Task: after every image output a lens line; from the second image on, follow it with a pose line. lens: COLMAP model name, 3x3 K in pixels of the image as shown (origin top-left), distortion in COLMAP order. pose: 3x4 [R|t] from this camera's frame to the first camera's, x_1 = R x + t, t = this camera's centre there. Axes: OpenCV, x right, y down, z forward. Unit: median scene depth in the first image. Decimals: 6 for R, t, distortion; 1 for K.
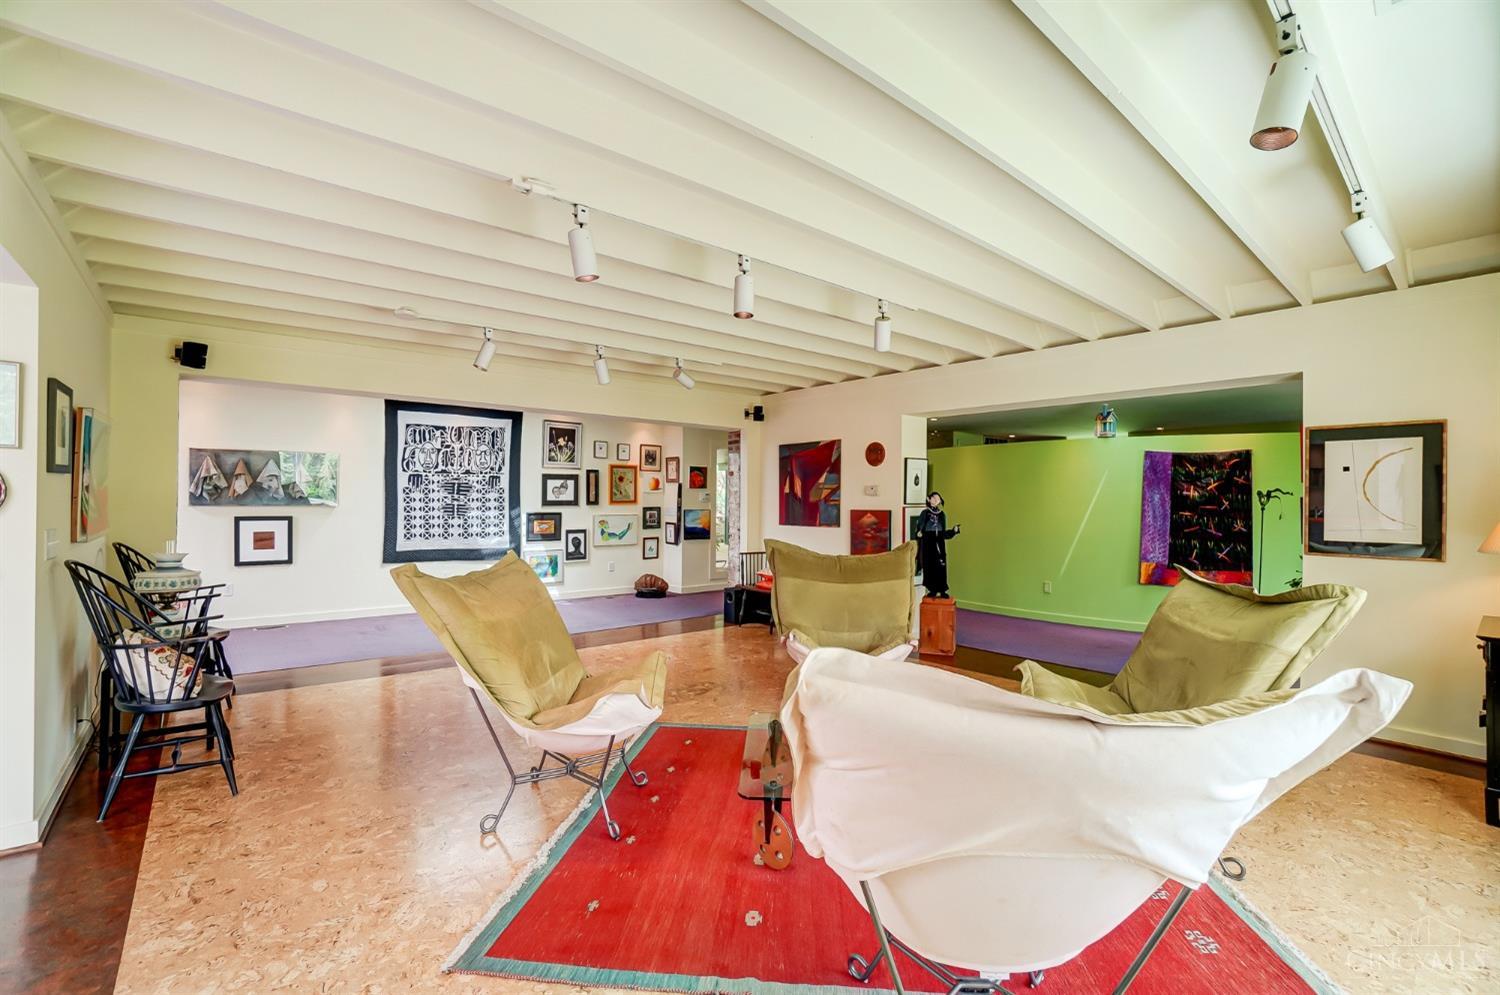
lens RADIAL K [[656.4, 0, 750.0], [0, 656.4, 497.5], [0, 0, 1]] dist [-0.046904, 0.000111]
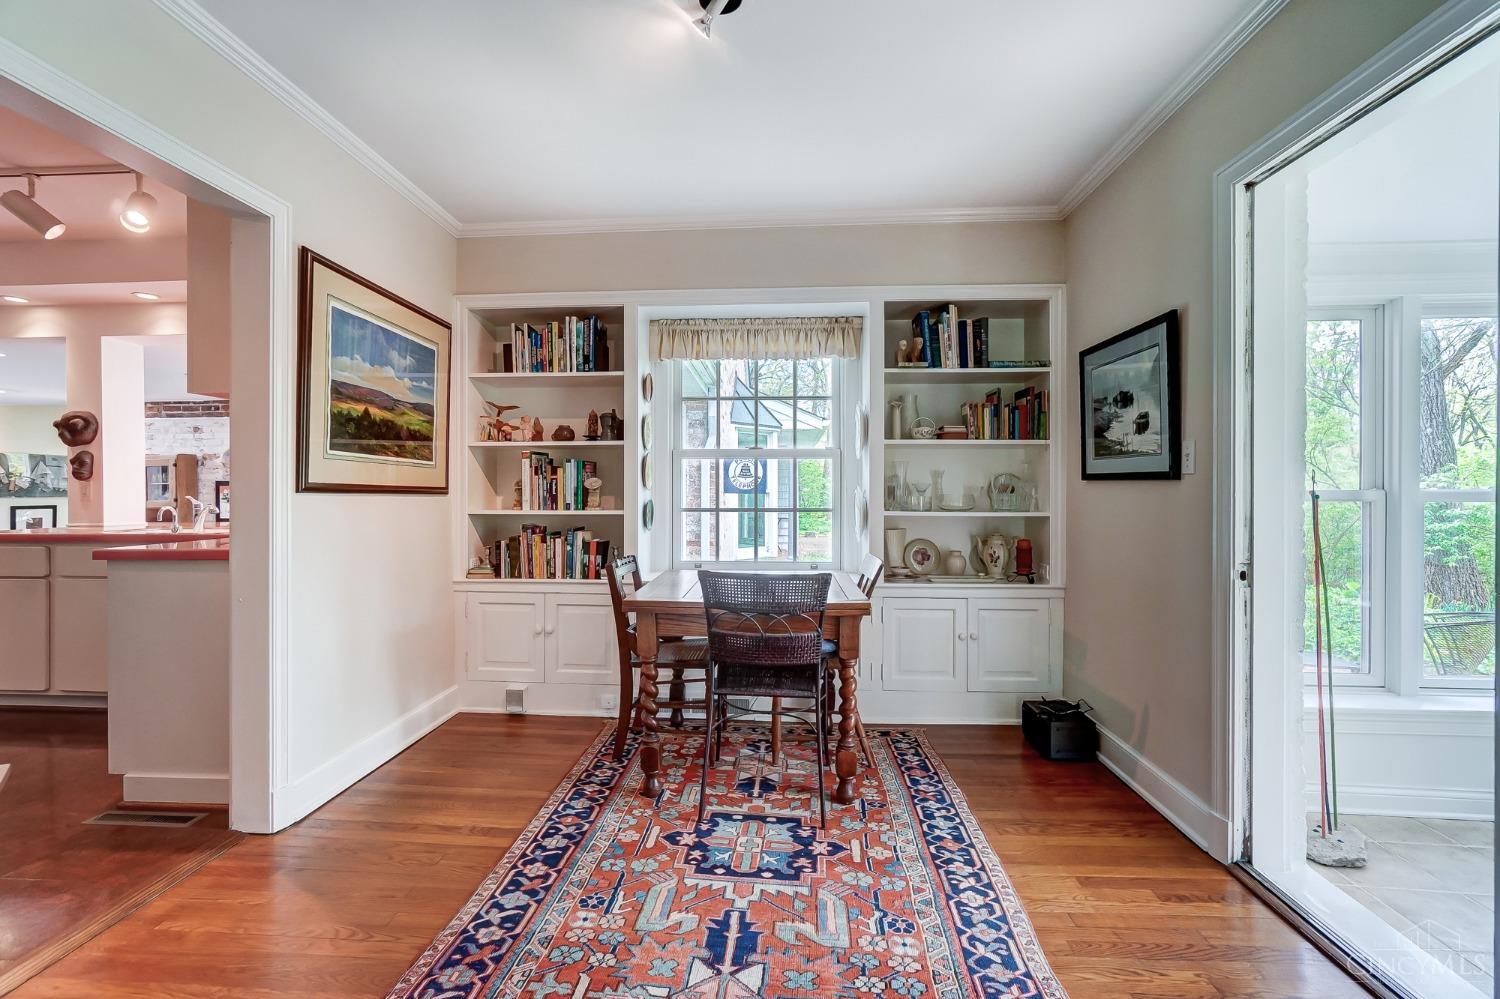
lens RADIAL K [[645.3, 0, 750.0], [0, 645.3, 499.5], [0, 0, 1]] dist [0.002497, 0.000418]
pose [[0.682229, -0.018945, 0.730893, -0.715872], [0.005998, 0.999776, 0.020315, -0.000299], [-0.731114, -0.009476, 0.682189, -0.924858]]
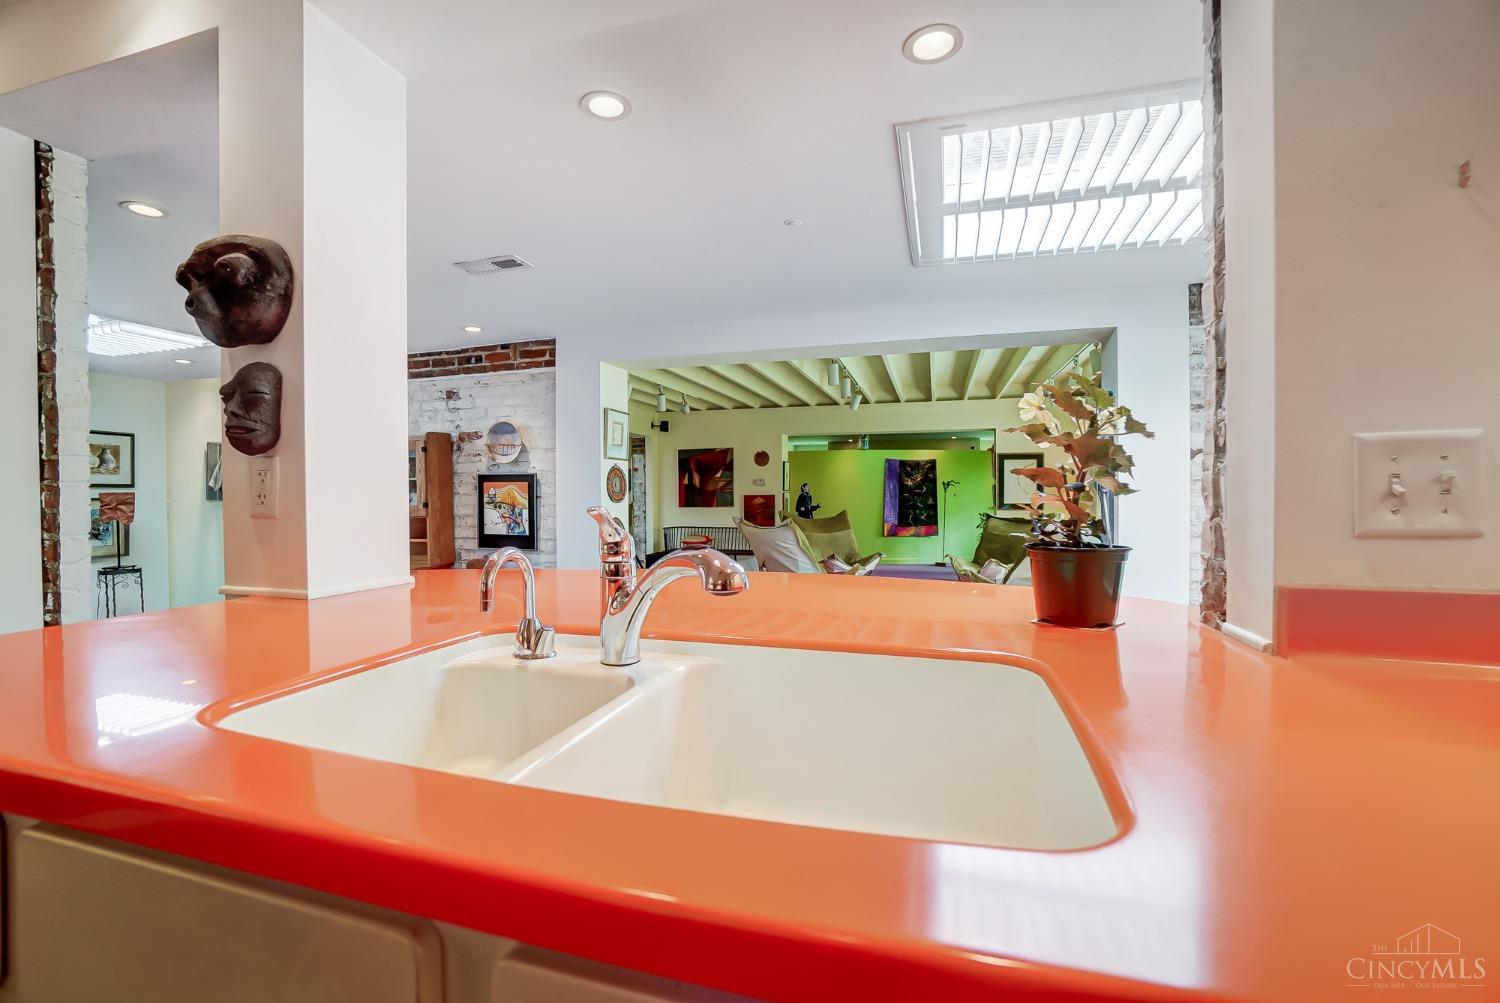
lens RADIAL K [[675.2, 0, 750.0], [0, 675.2, 501.5], [0, 0, 1]] dist [-0.001793, -0.000320]
pose [[0.836175, -0.019135, 0.548129, -0.686000], [0.009402, 0.999744, 0.020558, 0.001731], [-0.548382, -0.012037, 0.836141, -0.308217]]
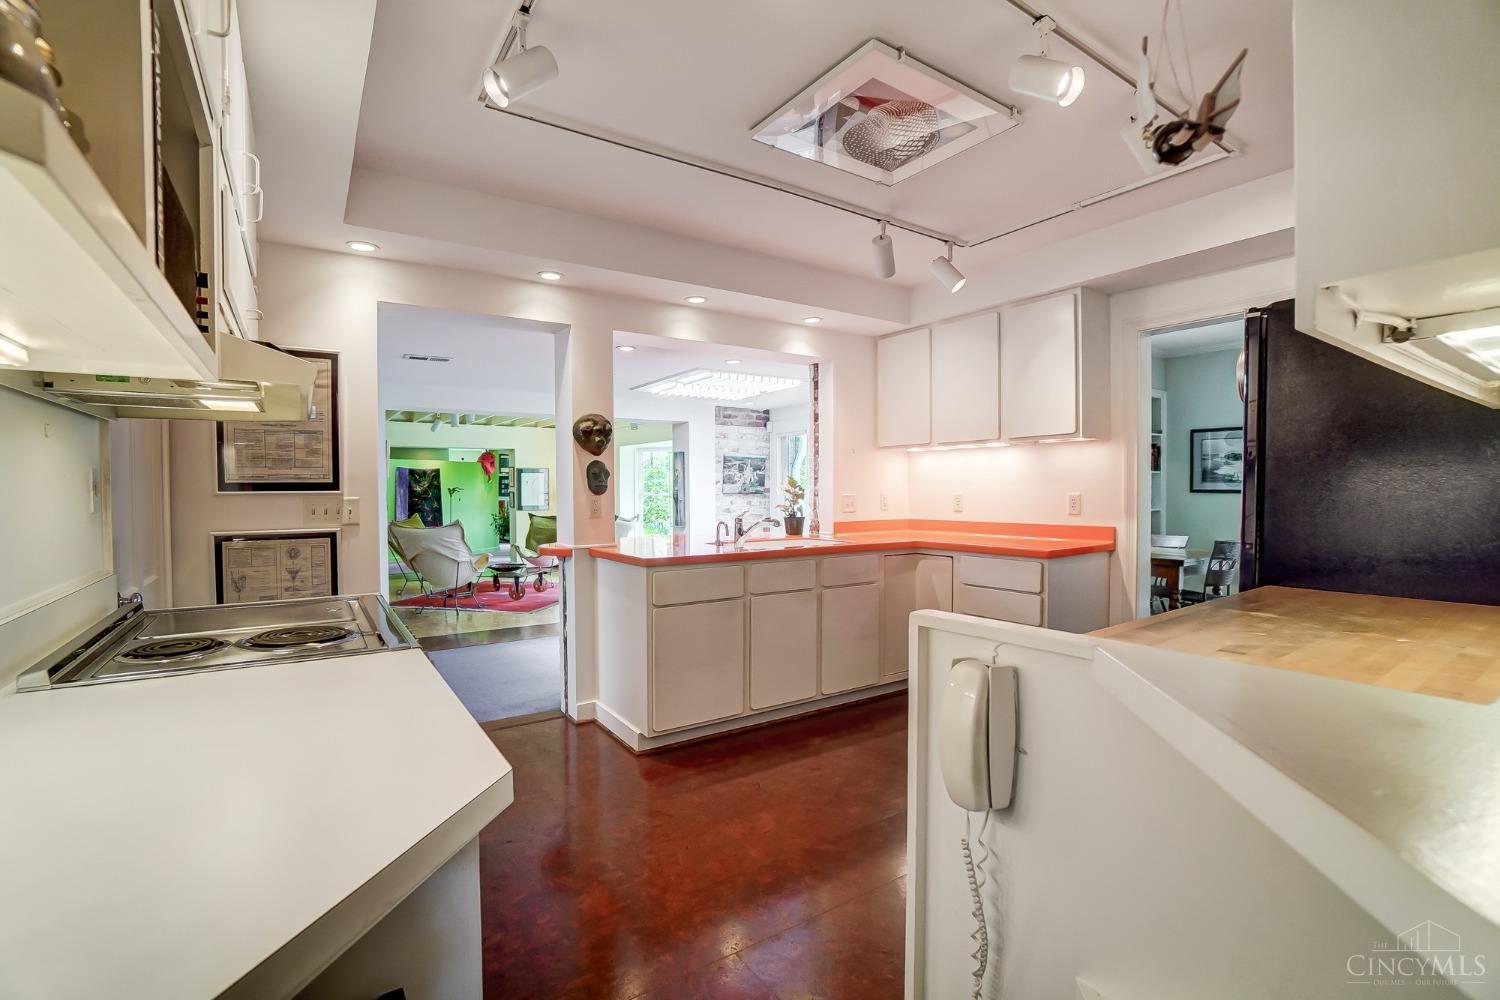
lens RADIAL K [[656.4, 0, 750.0], [0, 656.4, 500.0], [0, 0, 1]] dist [-0.046904, 0.000111]
pose [[0.103127, -0.023037, 0.994401, -1.206801], [0.002905, 0.999734, 0.022859, -0.016055], [-0.994664, 0.000531, 0.103167, -0.240903]]
